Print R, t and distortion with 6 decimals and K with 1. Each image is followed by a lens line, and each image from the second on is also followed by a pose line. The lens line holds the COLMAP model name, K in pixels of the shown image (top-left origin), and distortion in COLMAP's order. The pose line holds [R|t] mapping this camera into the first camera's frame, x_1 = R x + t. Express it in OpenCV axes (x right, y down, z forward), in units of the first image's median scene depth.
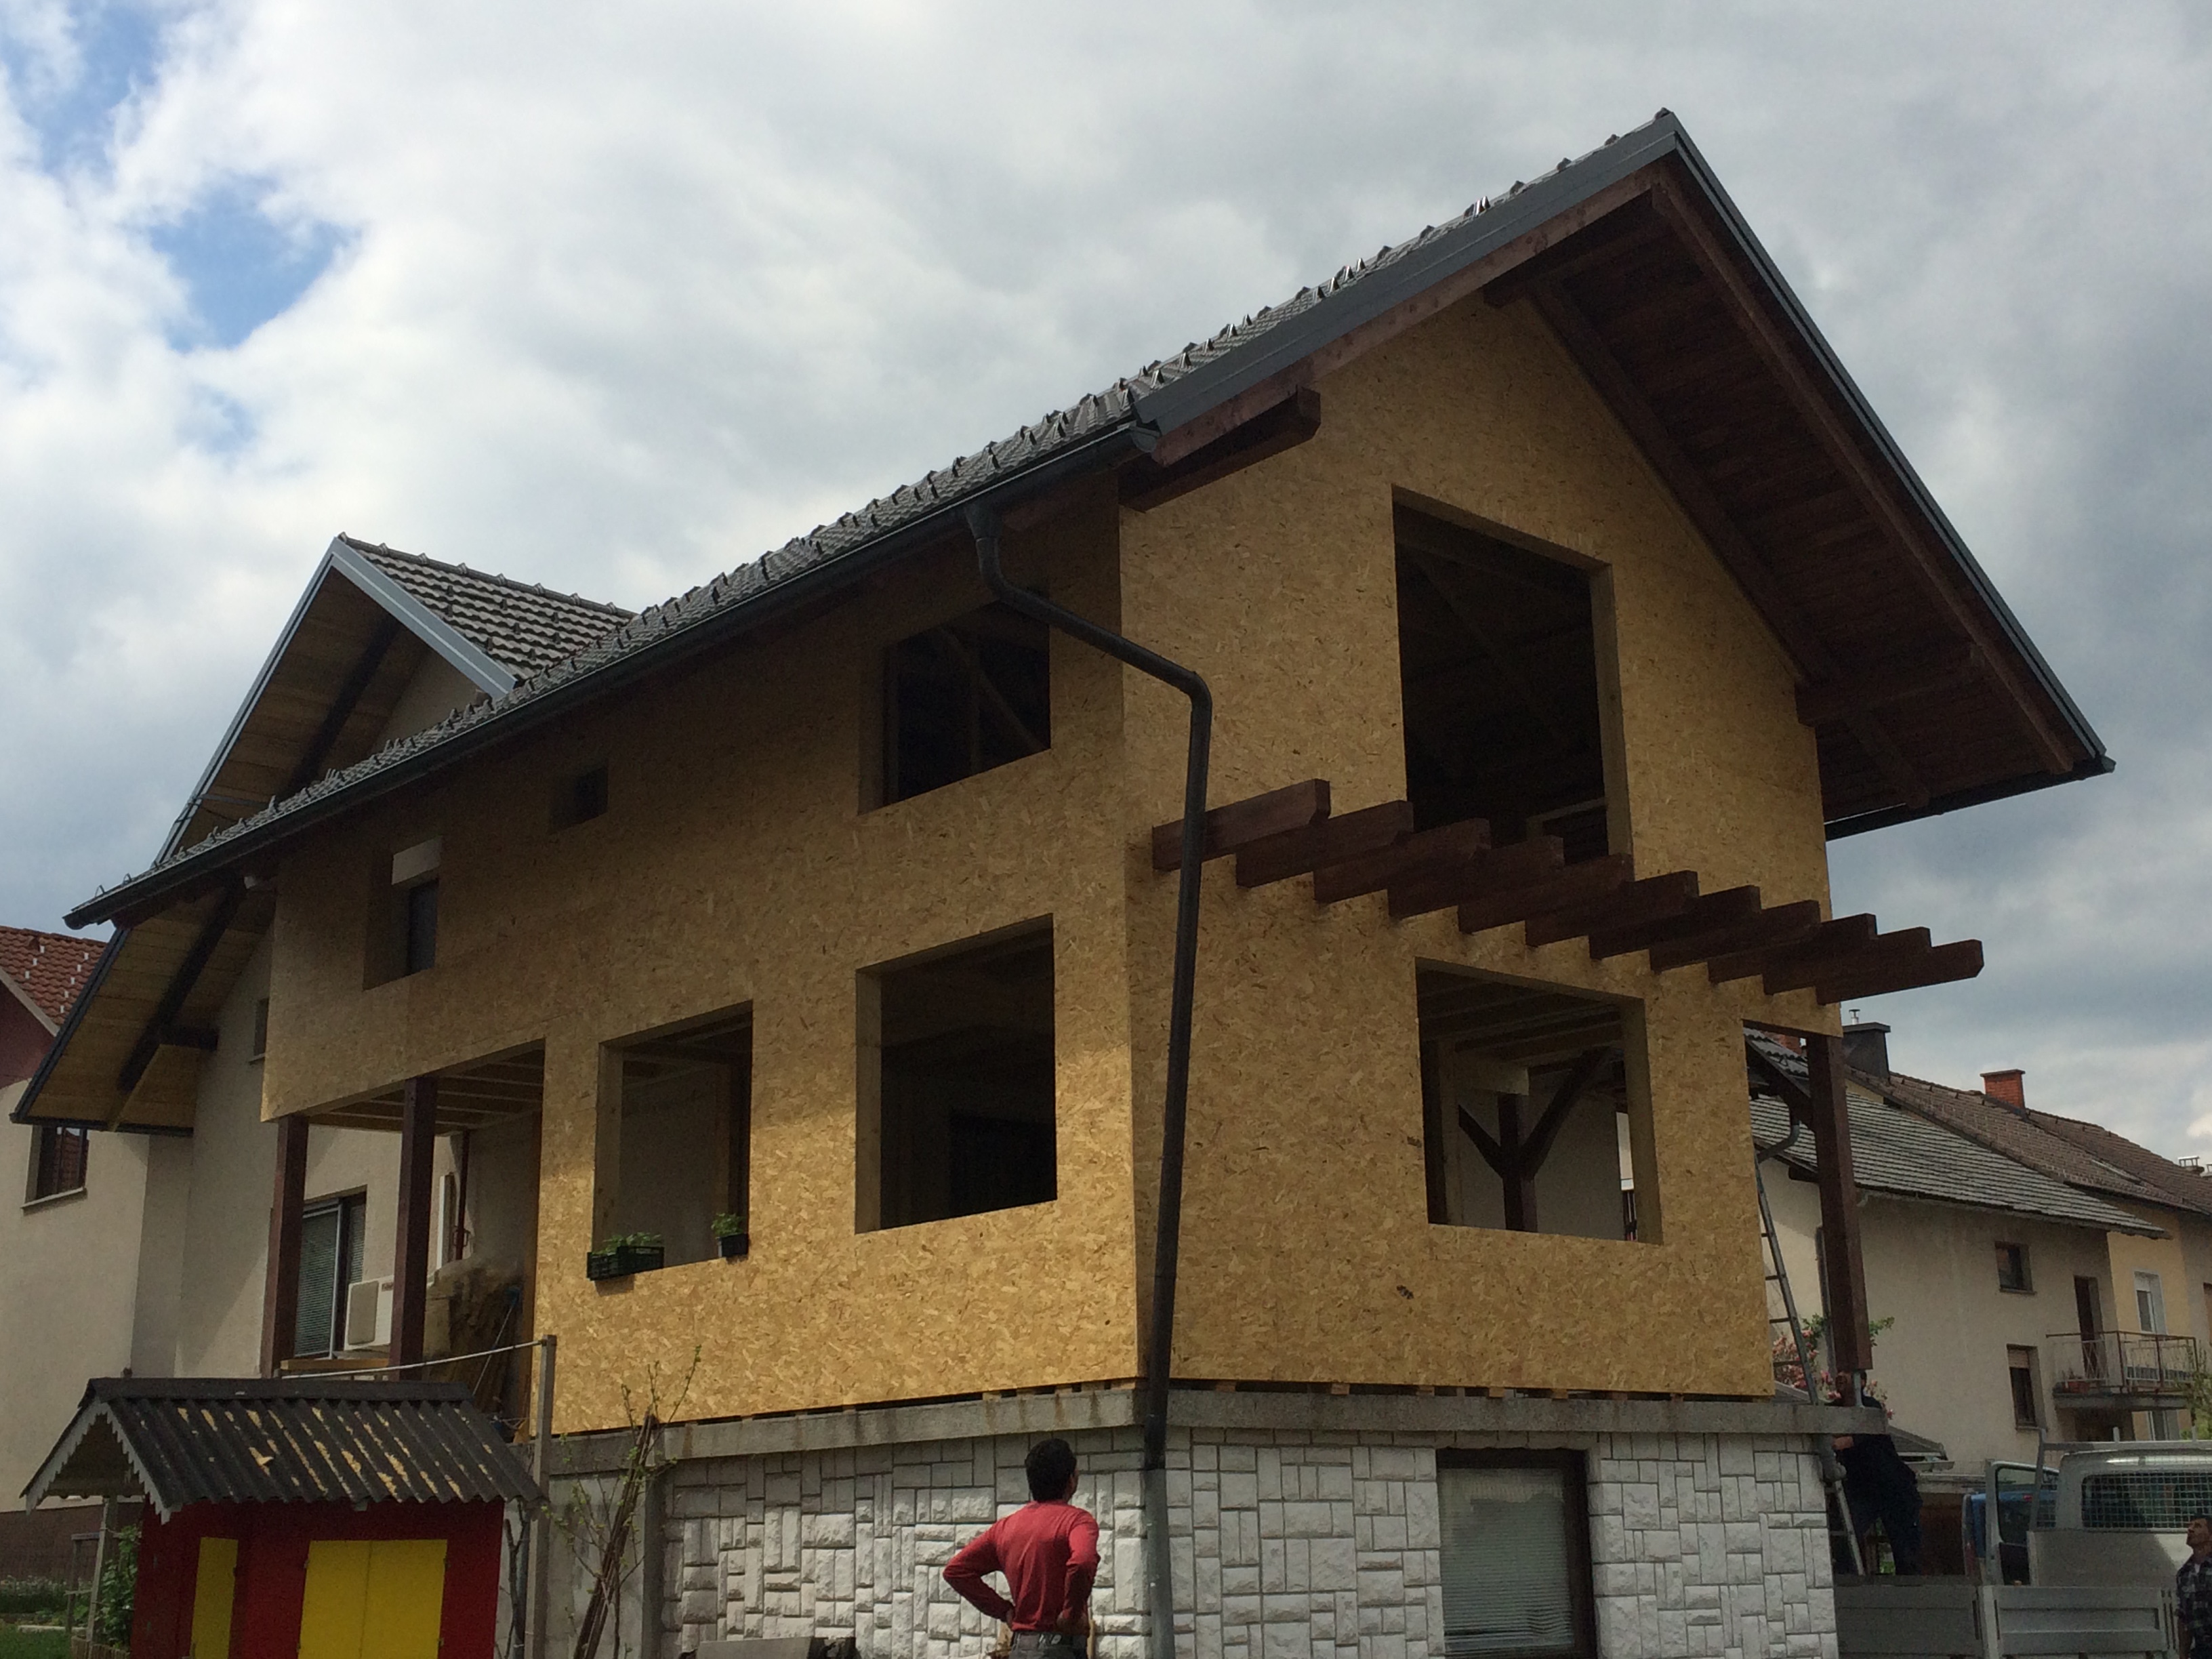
lens RADIAL K [[2704.9, 0, 1106.0], [0, 2704.9, 829.5], [0, 0, 1]] dist [0.042573, 0.037629]
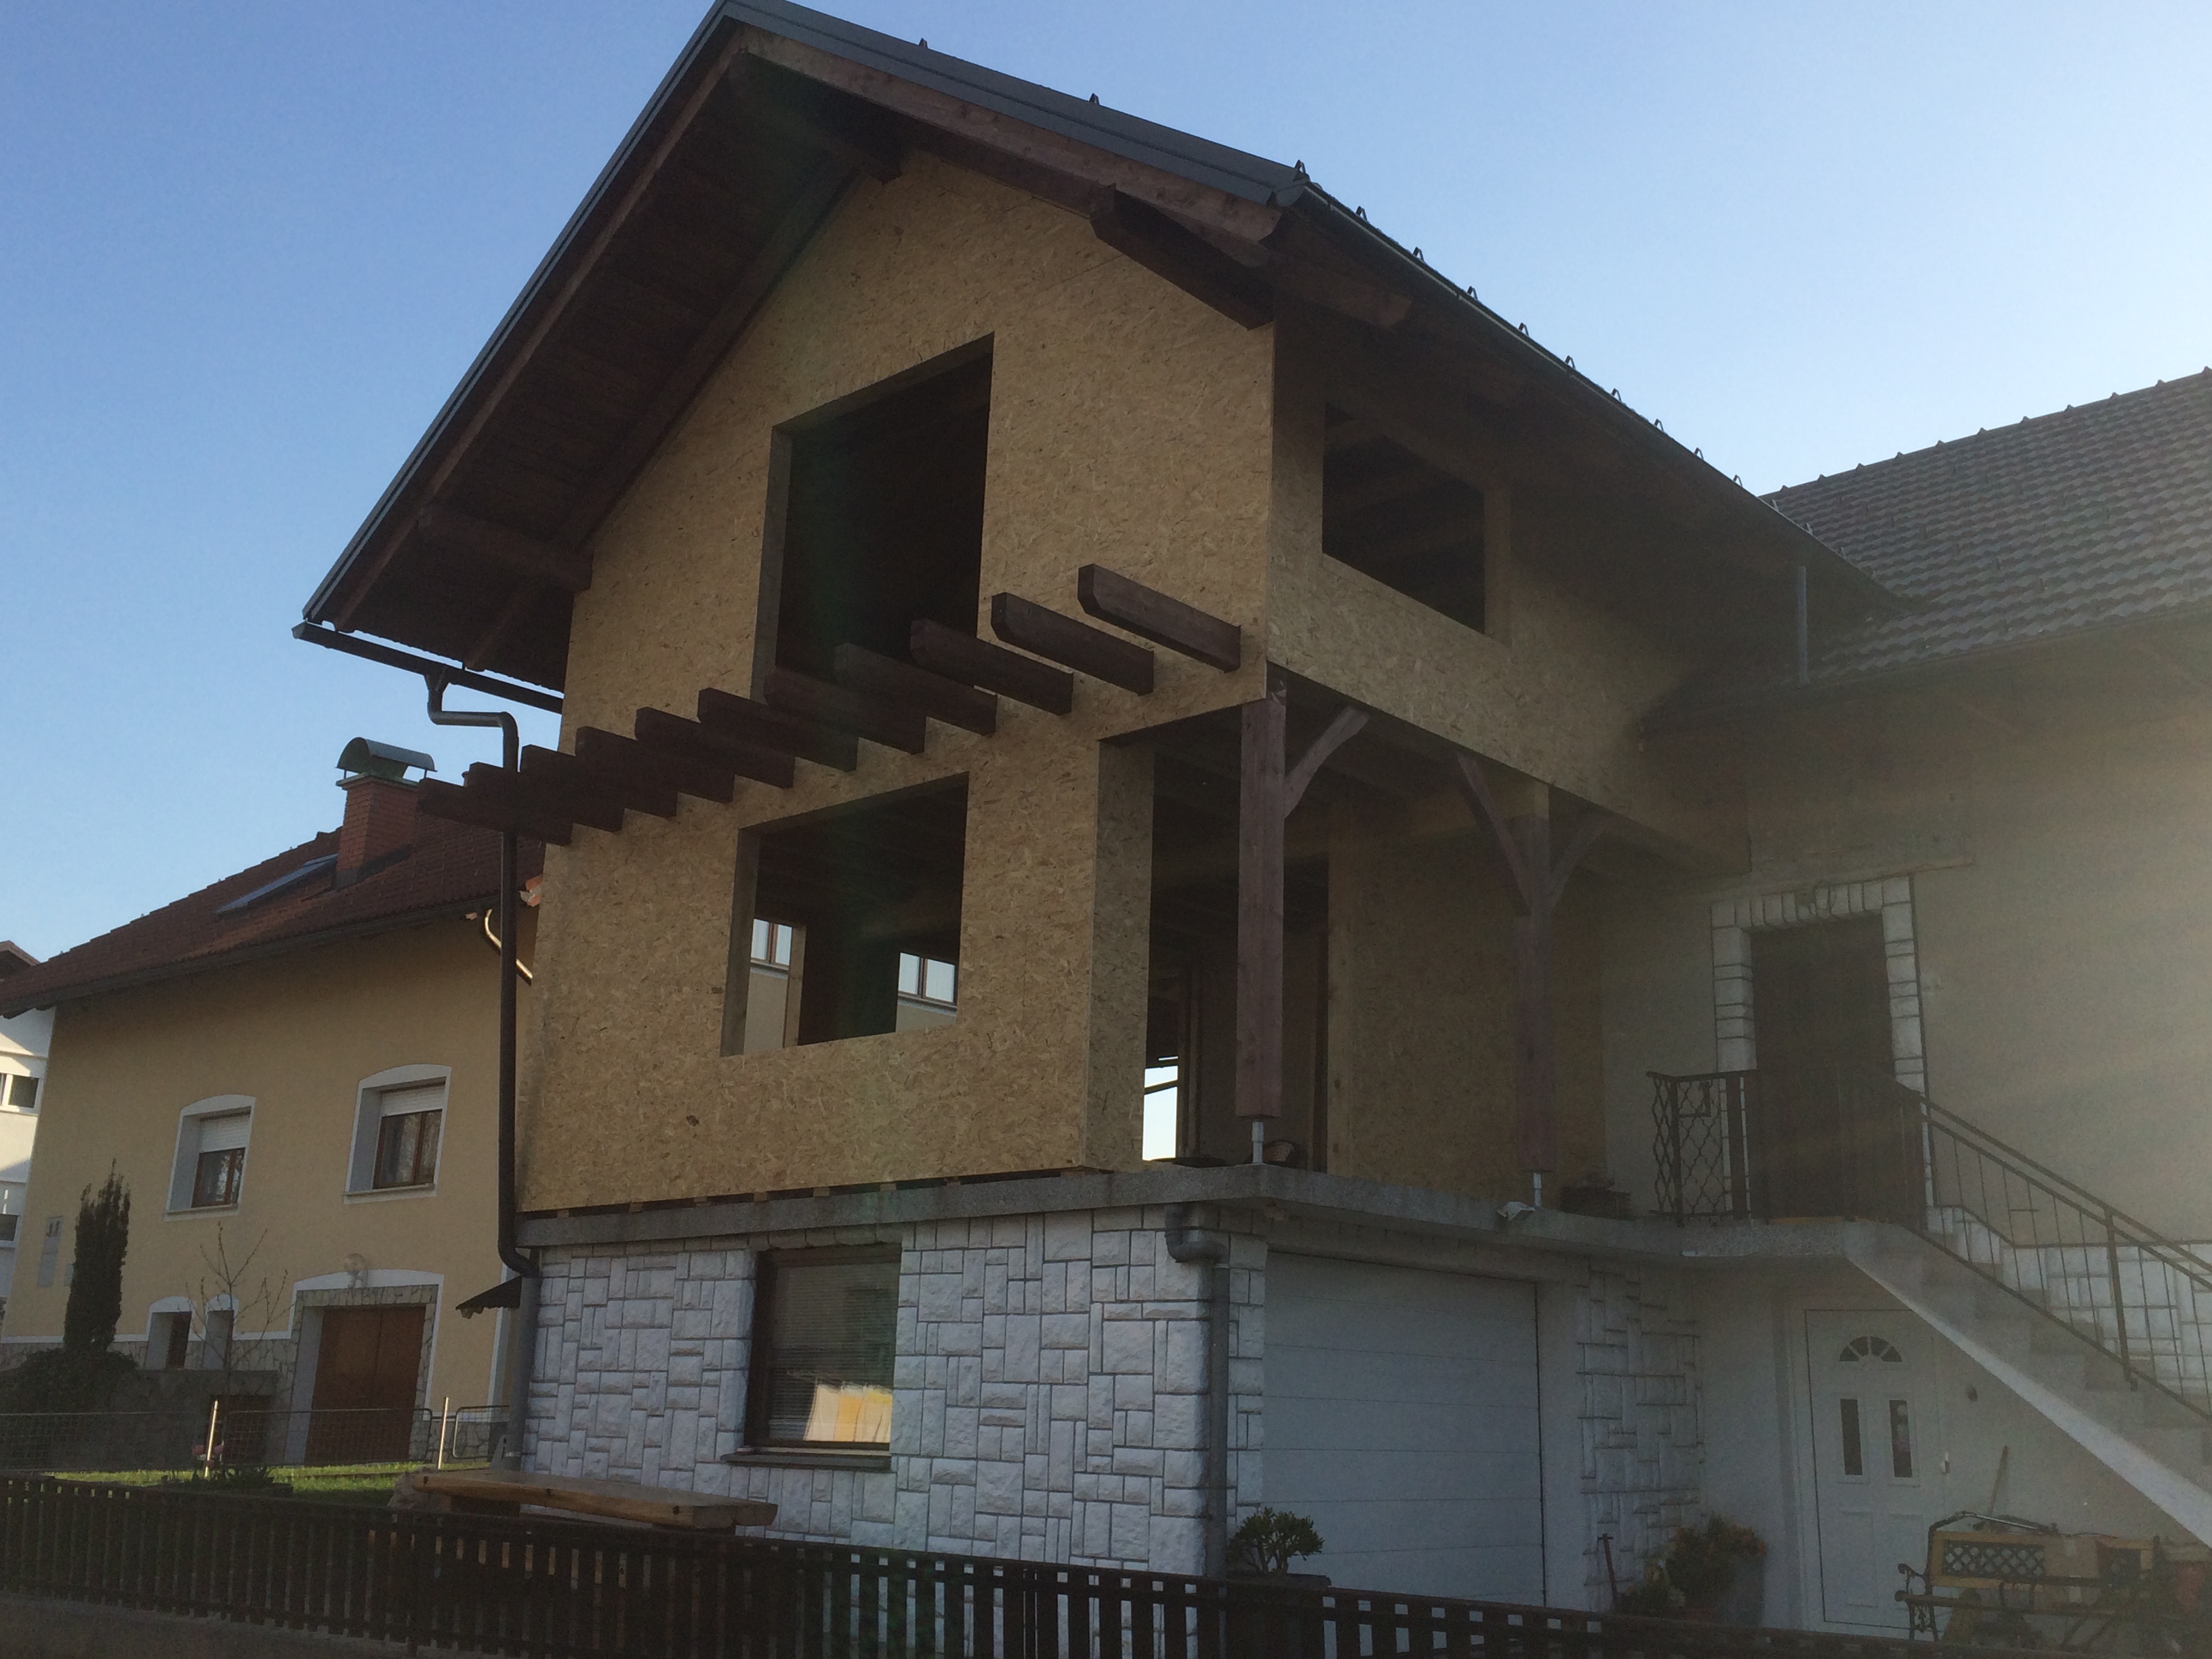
lens RADIAL K [[2118.8, 0, 1106.0], [0, 2118.8, 829.5], [0, 0, 1]] dist [0.088386, -0.004063]
pose [[0.090328, -0.233474, -0.968158, 0.972663], [0.229087, 0.950935, -0.207947, 0.262541], [0.969206, -0.203009, 0.139382, 0.989181]]
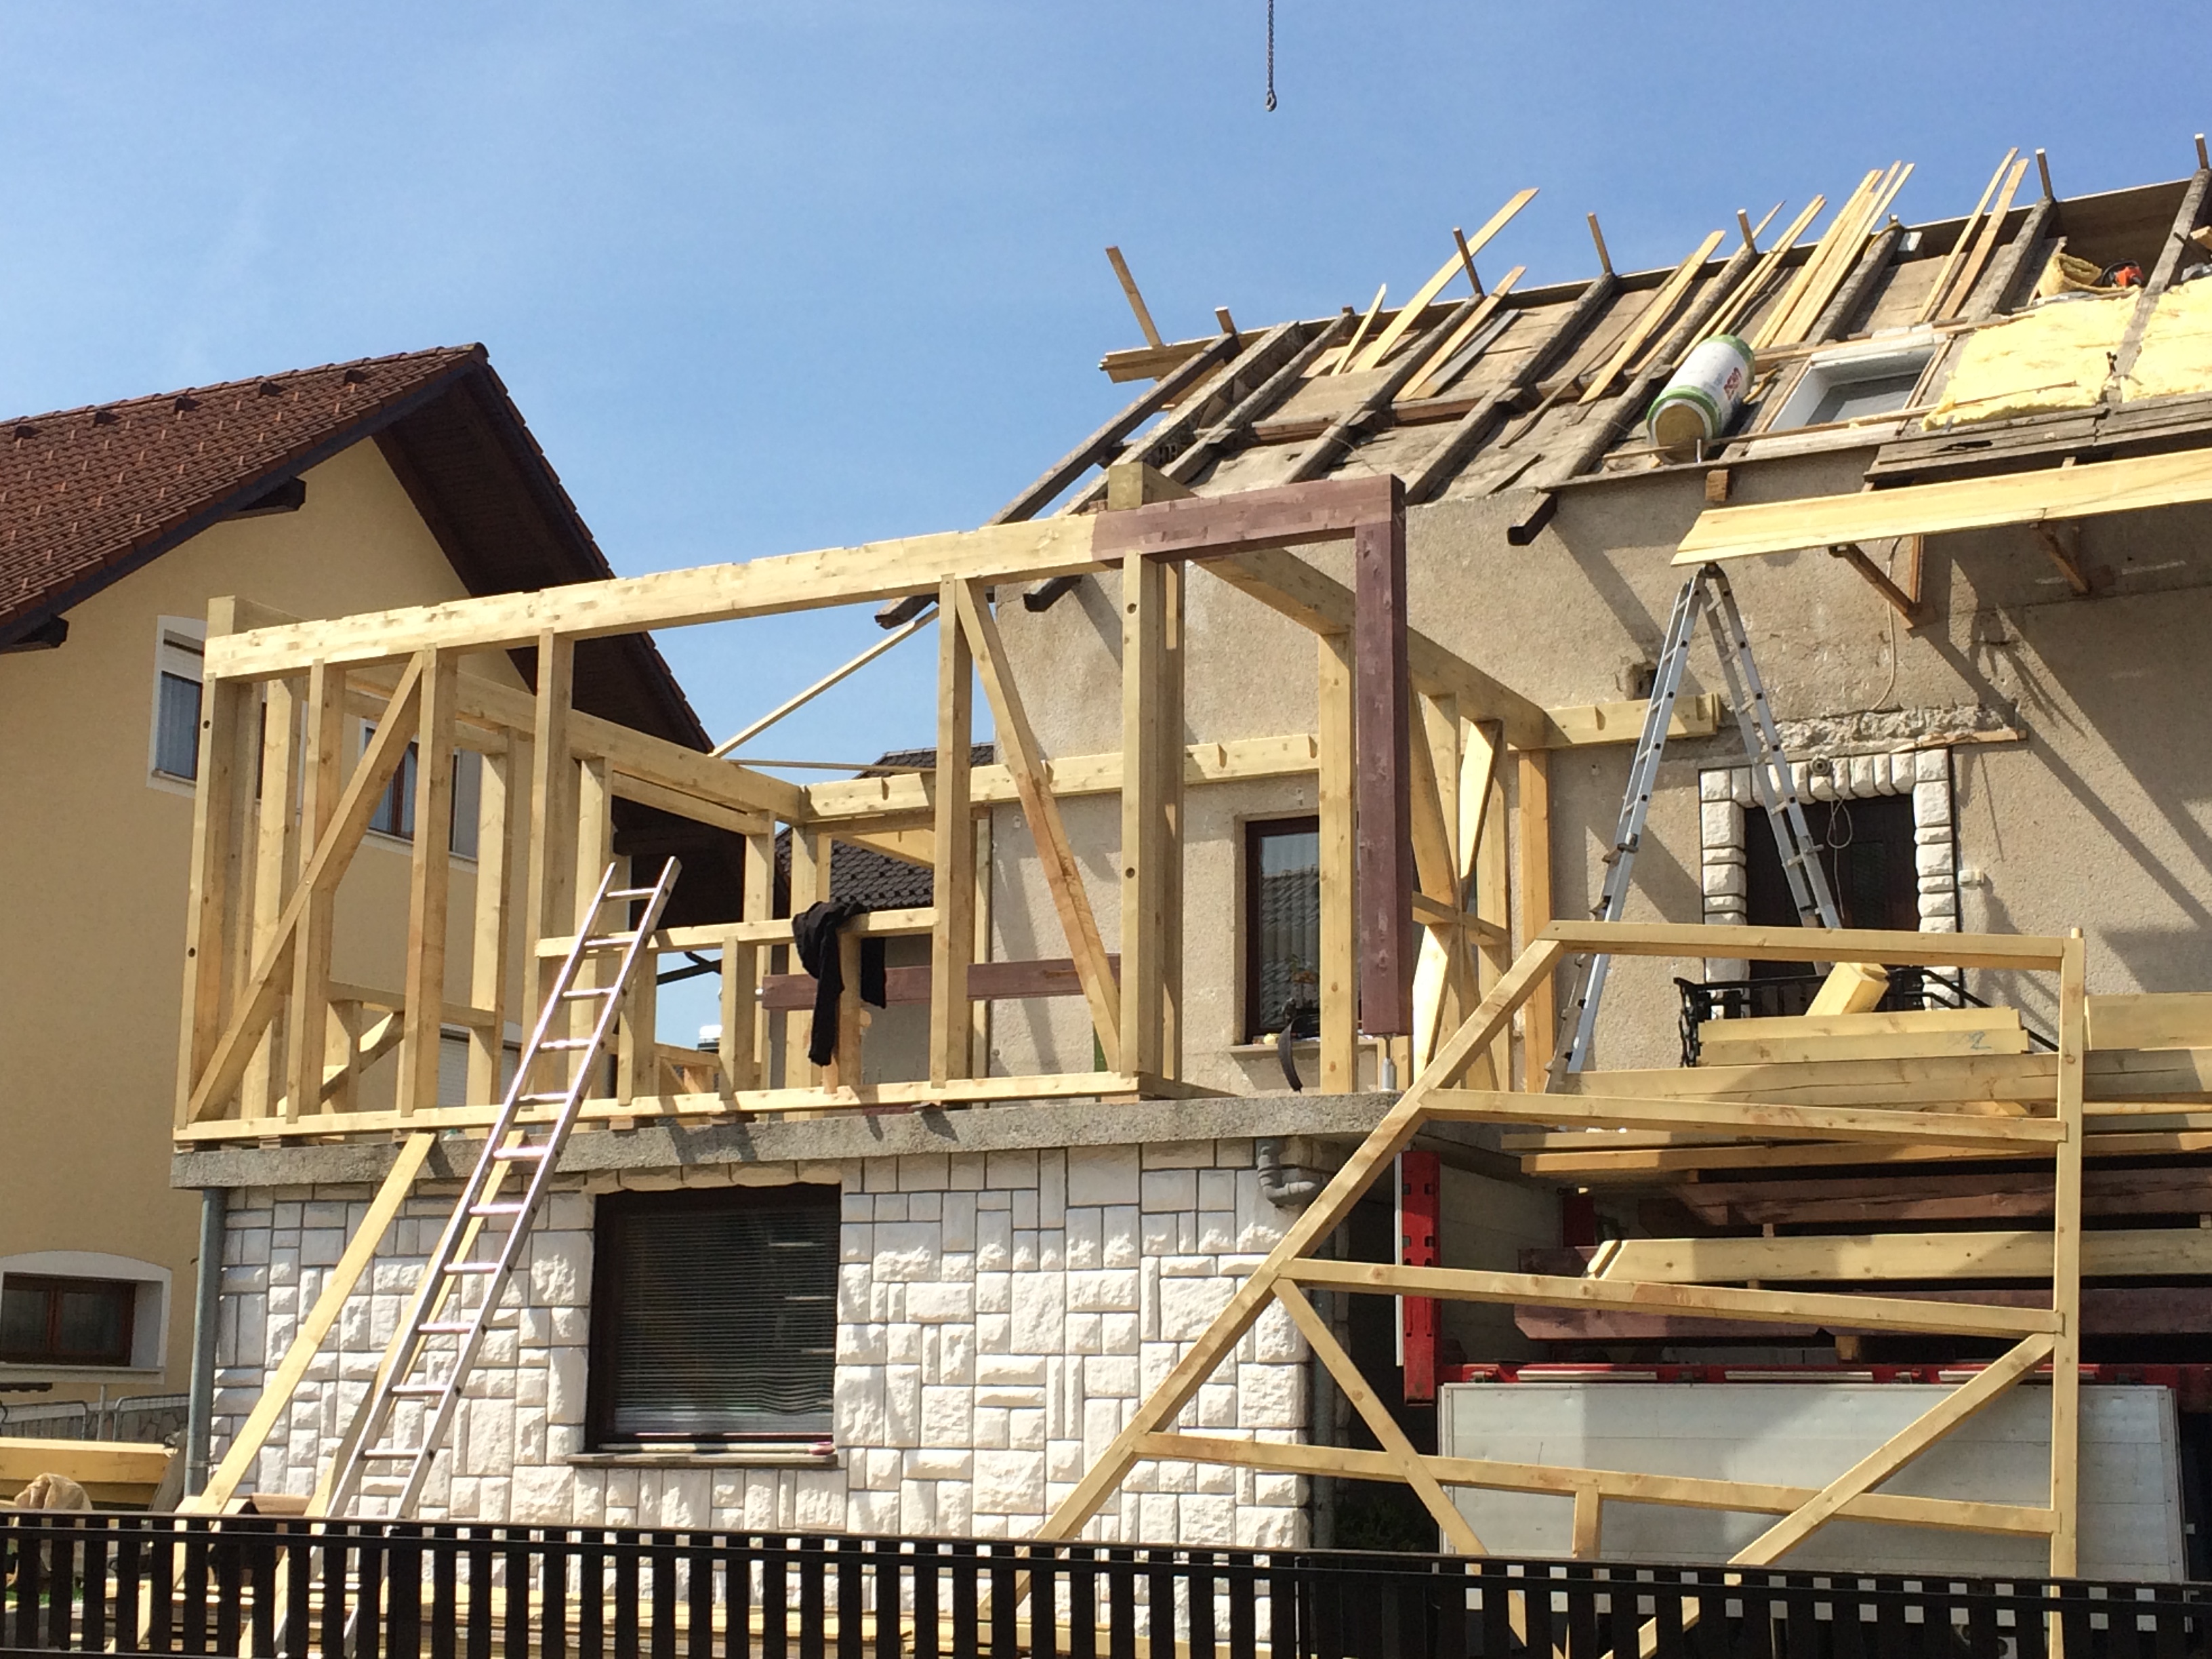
lens RADIAL K [[3107.4, 0, 1106.0], [0, 3107.4, 829.5], [0, 0, 1]] dist [0.060911, 0.030083]
pose [[0.346369, -0.149892, -0.926046, 1.037603], [0.227119, 0.971183, -0.072248, 0.210928], [0.910190, -0.185298, 0.370431, 0.754928]]
